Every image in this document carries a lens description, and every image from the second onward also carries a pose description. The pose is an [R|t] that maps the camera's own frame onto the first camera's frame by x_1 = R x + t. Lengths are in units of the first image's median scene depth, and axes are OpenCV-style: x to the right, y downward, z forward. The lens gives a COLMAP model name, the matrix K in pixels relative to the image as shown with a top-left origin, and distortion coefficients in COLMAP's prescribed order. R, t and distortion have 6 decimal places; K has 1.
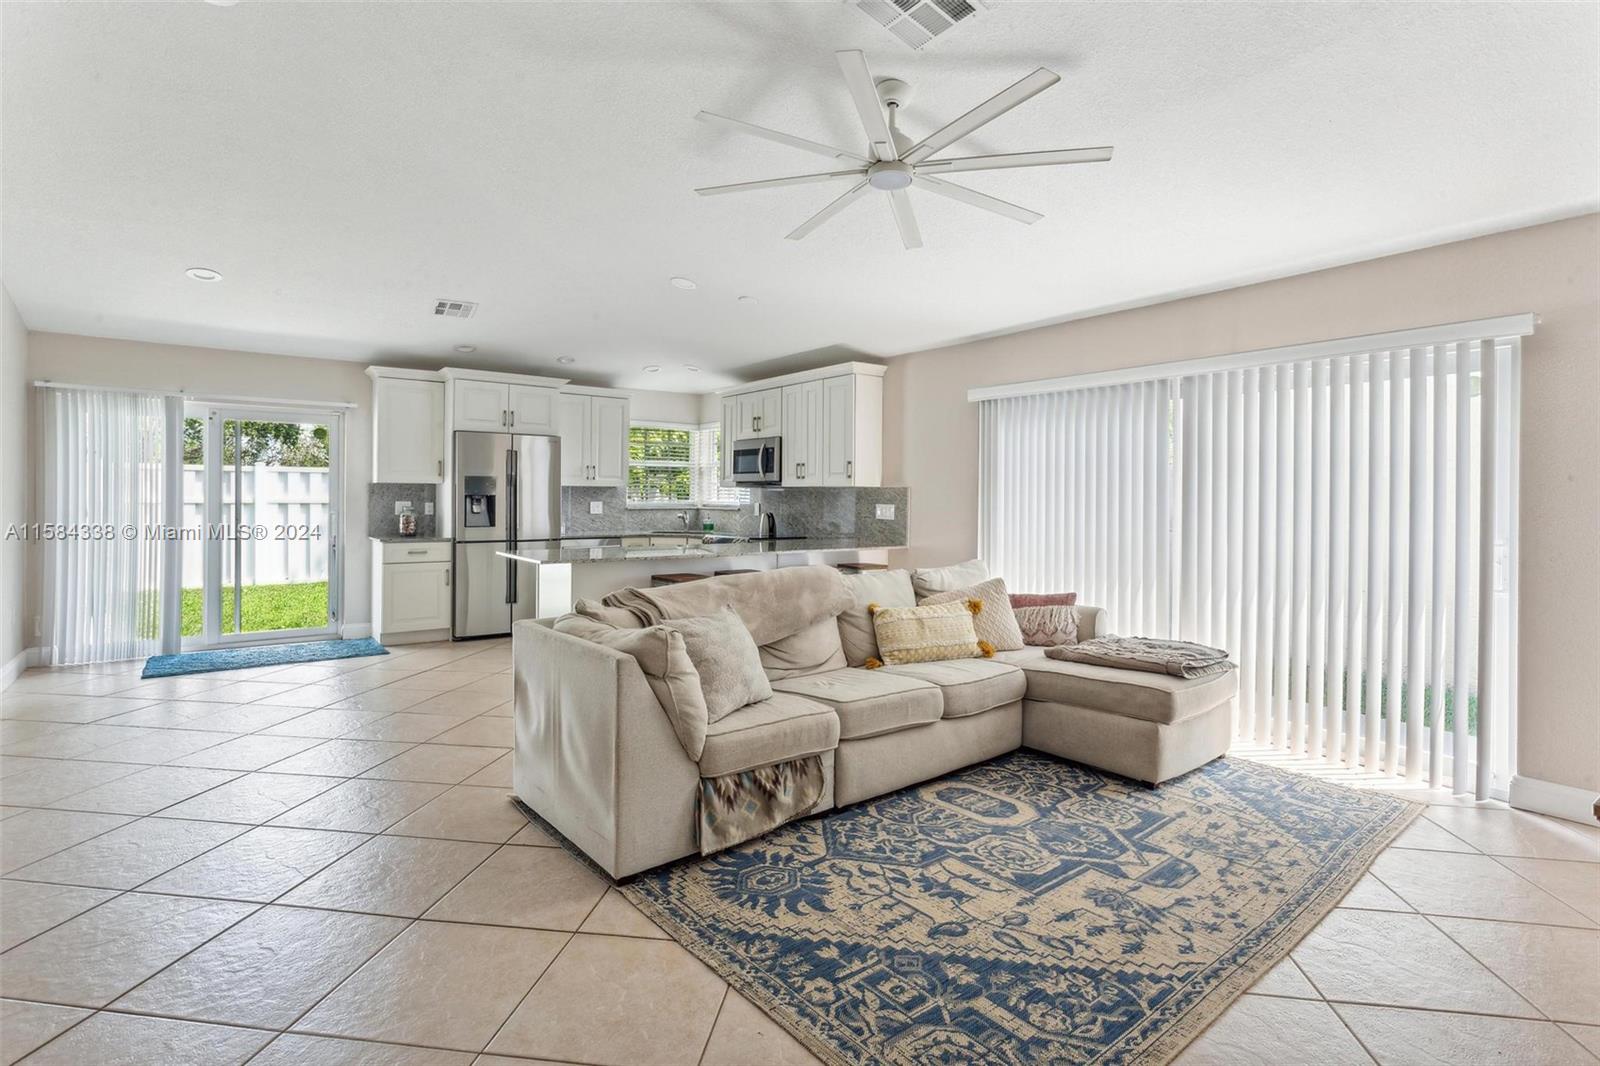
lens RADIAL K [[781.1, 0, 794.5], [0, 781.1, 494.6], [0, 0, 1]] dist [0.009093, 0.000805]
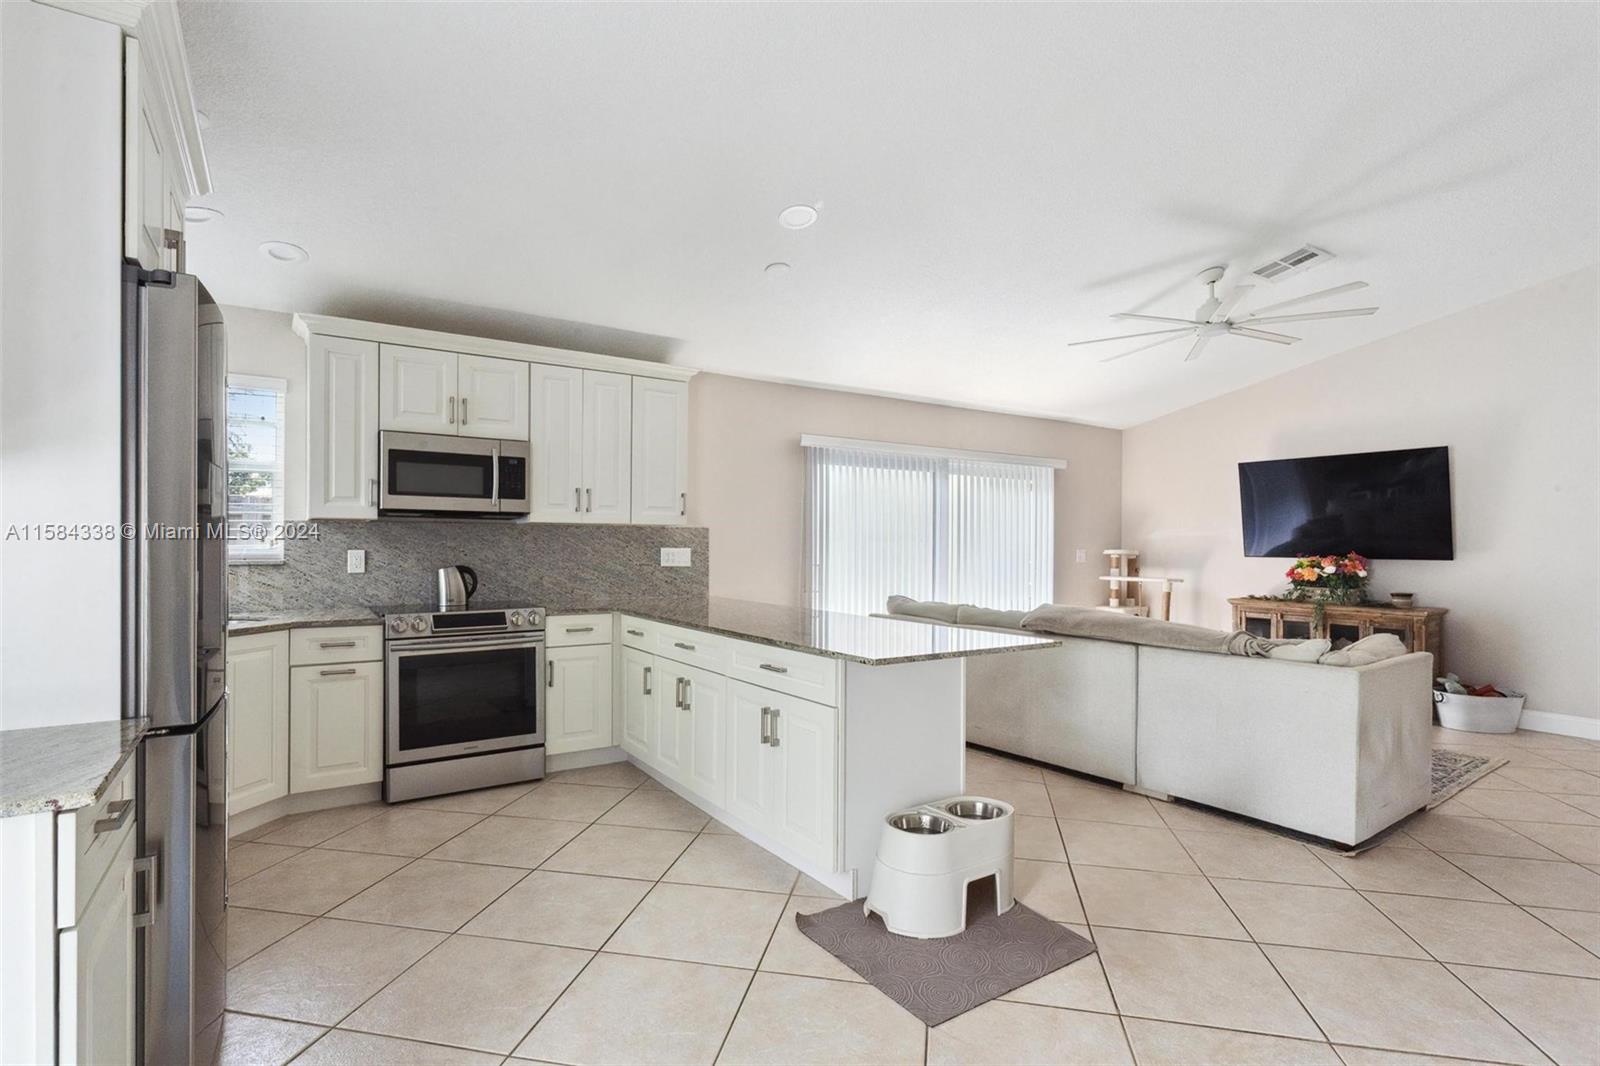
lens RADIAL K [[781.1, 0, 796.9], [0, 781.1, 538.7], [0, 0, 1]] dist [0.009093, 0.000805]
pose [[0.065645, -0.004833, 0.997831, -0.645709], [-0.009020, 0.999945, 0.005436, -0.002224], [-0.997802, -0.009357, 0.065598, 0.771615]]
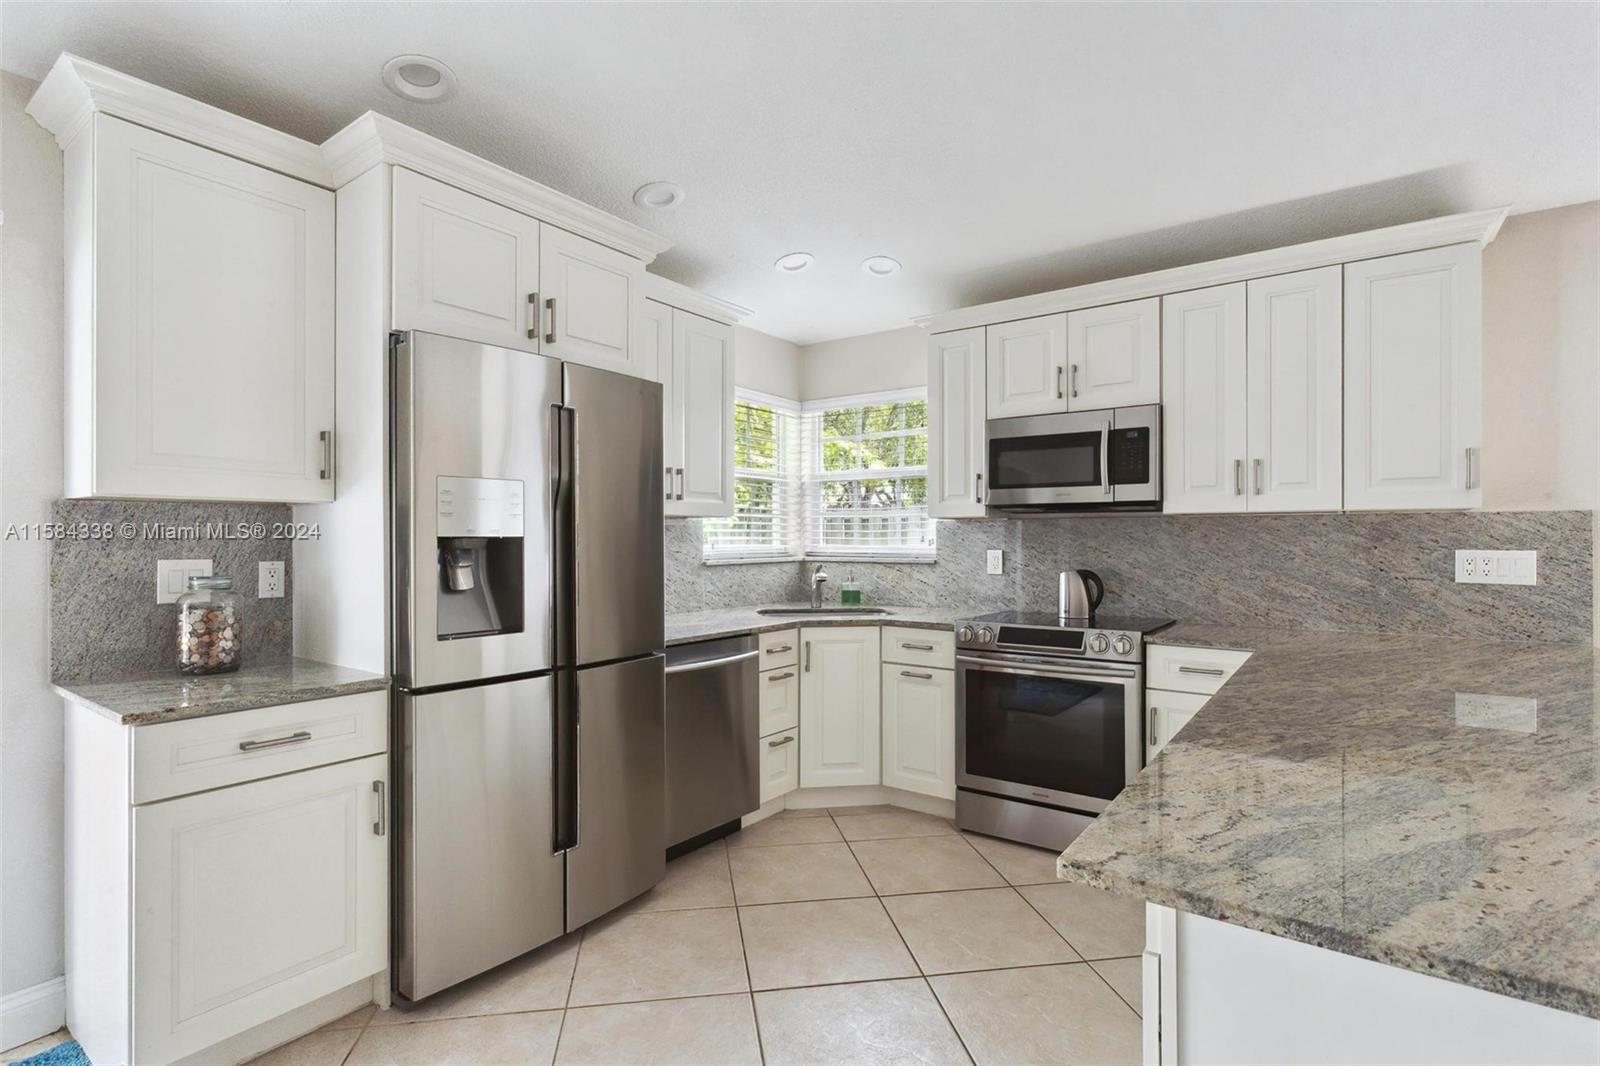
lens RADIAL K [[781.1, 0, 807.8], [0, 781.1, 535.0], [0, 0, 1]] dist [0.009093, 0.000805]
pose [[0.960666, -0.007795, 0.277597, -0.355620], [0.008552, 0.999962, -0.001515, 0.001482], [-0.277575, 0.003830, 0.960696, 0.641054]]
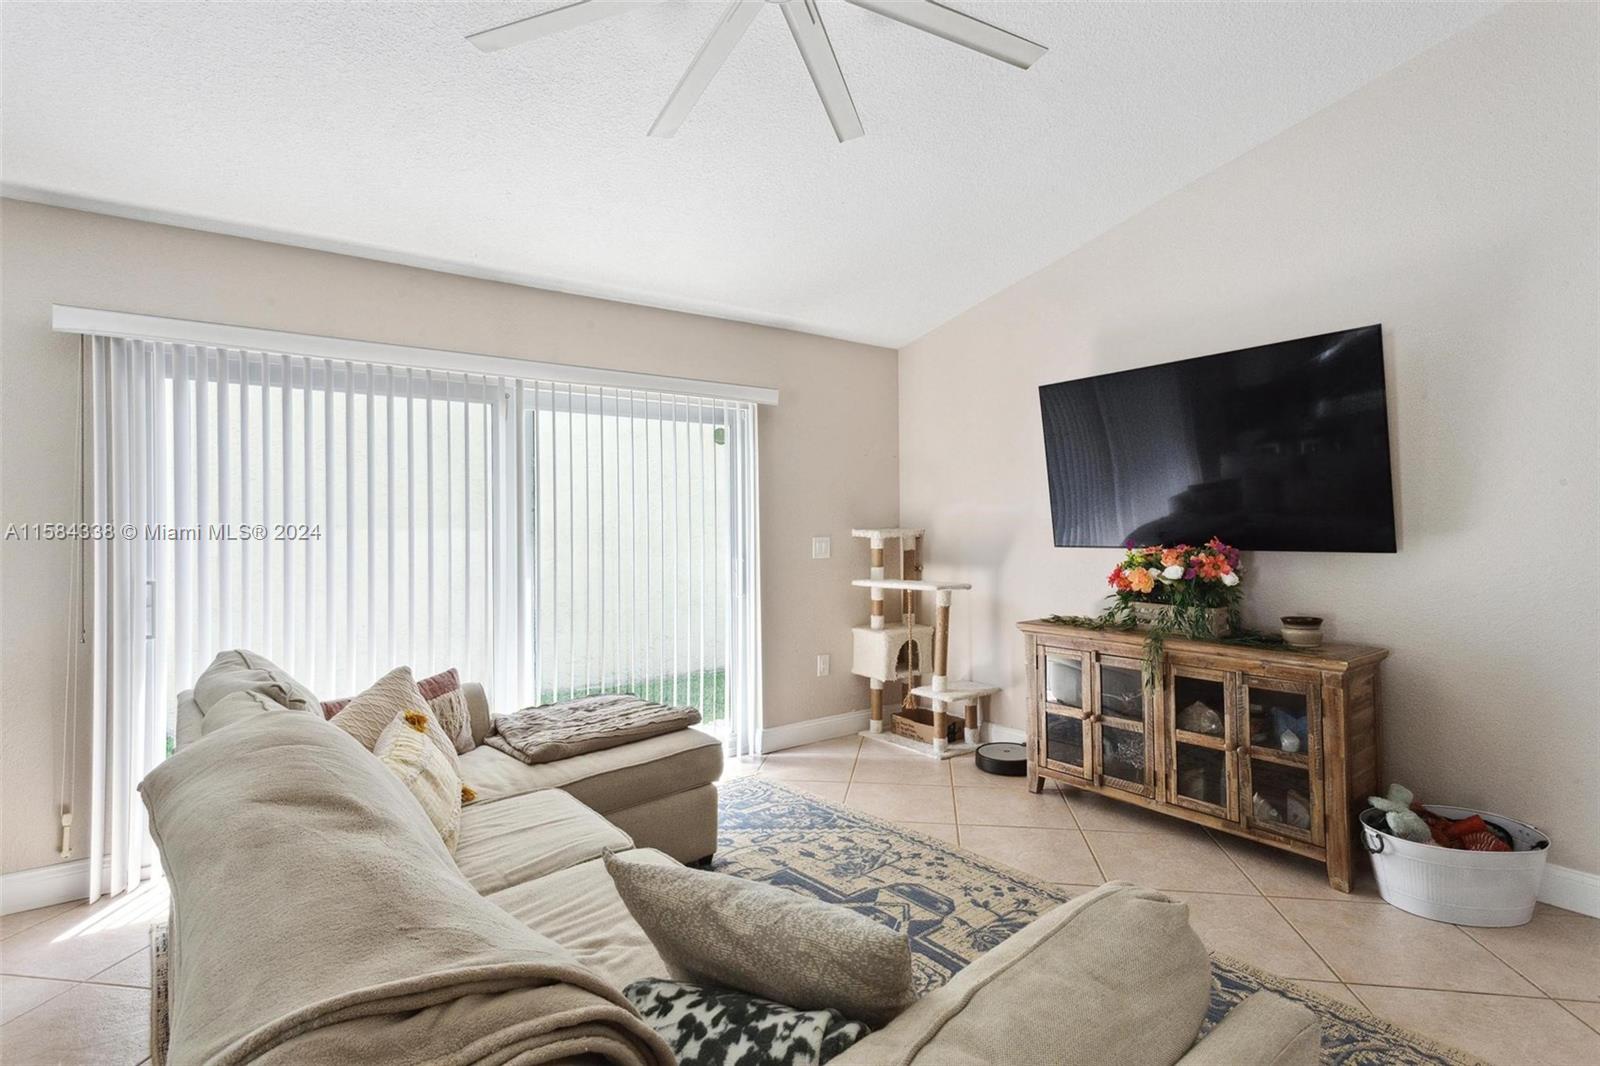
lens RADIAL K [[781.1, 0, 807.4], [0, 781.1, 518.9], [0, 0, 1]] dist [0.009093, 0.000805]
pose [[0.007749, -0.000626, 0.999970, -0.212139], [0.008646, 0.999962, 0.000559, -0.001644], [-0.999933, 0.008641, 0.007754, 0.458720]]
